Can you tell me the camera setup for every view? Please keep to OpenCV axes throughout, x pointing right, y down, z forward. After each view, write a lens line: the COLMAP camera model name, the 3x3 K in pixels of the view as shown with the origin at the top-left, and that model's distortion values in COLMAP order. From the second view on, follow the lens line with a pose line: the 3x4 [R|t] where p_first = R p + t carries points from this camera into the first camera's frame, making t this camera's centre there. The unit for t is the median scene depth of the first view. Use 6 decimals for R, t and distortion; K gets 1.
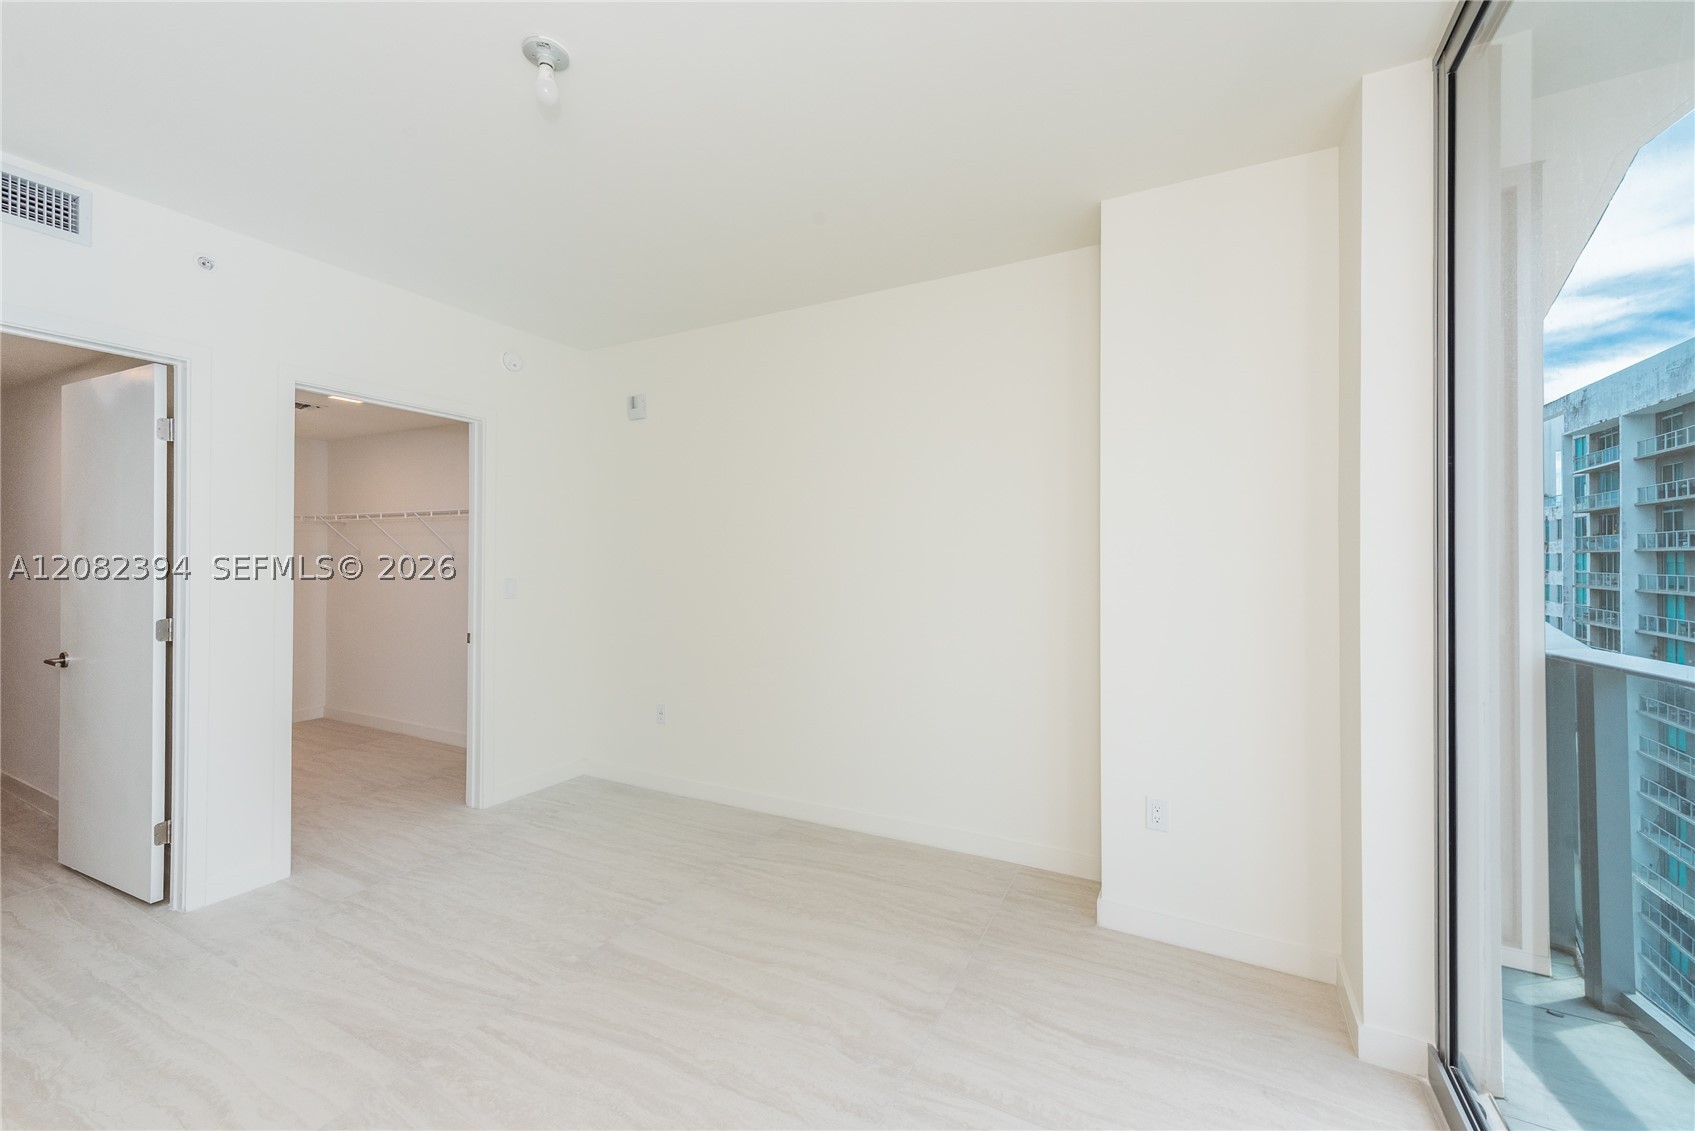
lens RADIAL K [[662.2, 0, 847.5], [0, 662.2, 565.5], [0, 0, 1]] dist [0.000147, -0.000457]
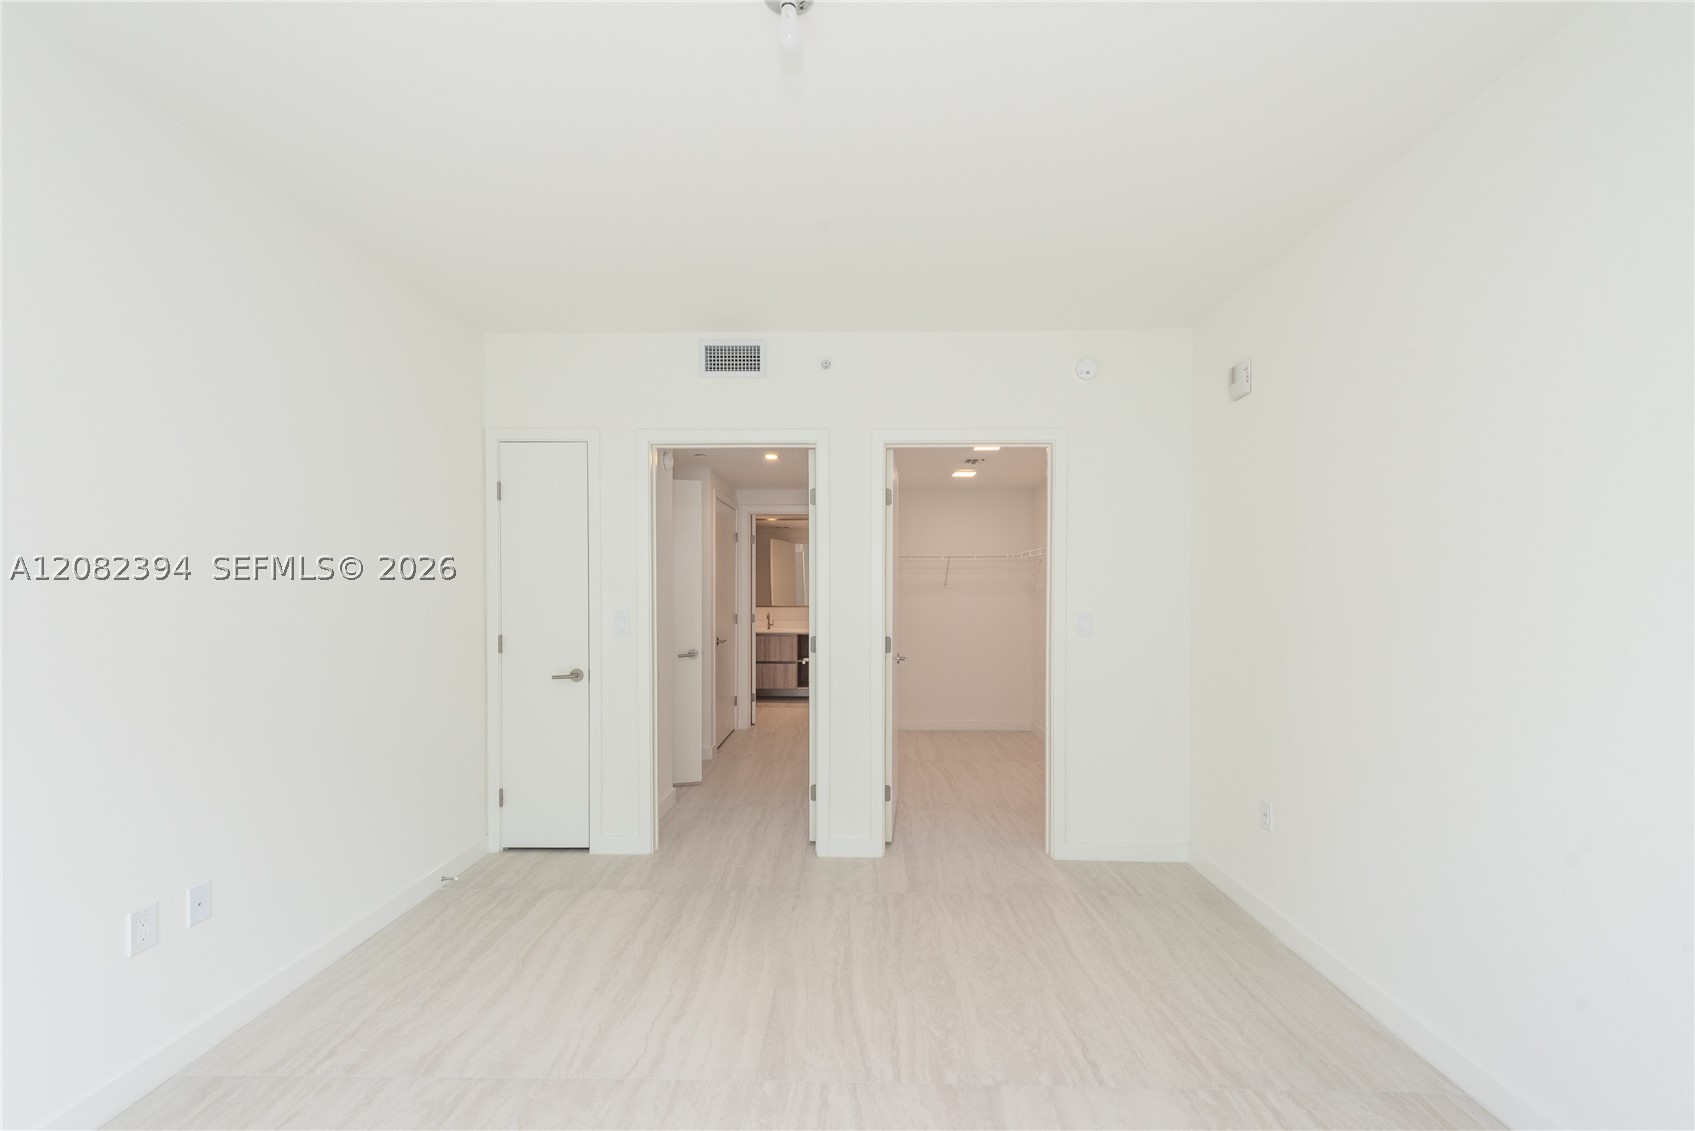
lens RADIAL K [[671.5, 0, 848.2], [0, 671.5, 604.1], [0, 0, 1]] dist [0.002065, -0.000038]
pose [[0.439740, 0.014427, -0.898009, 0.275654], [-0.006648, 0.999896, 0.012808, -0.004217], [0.898100, 0.000338, 0.439790, 0.529544]]
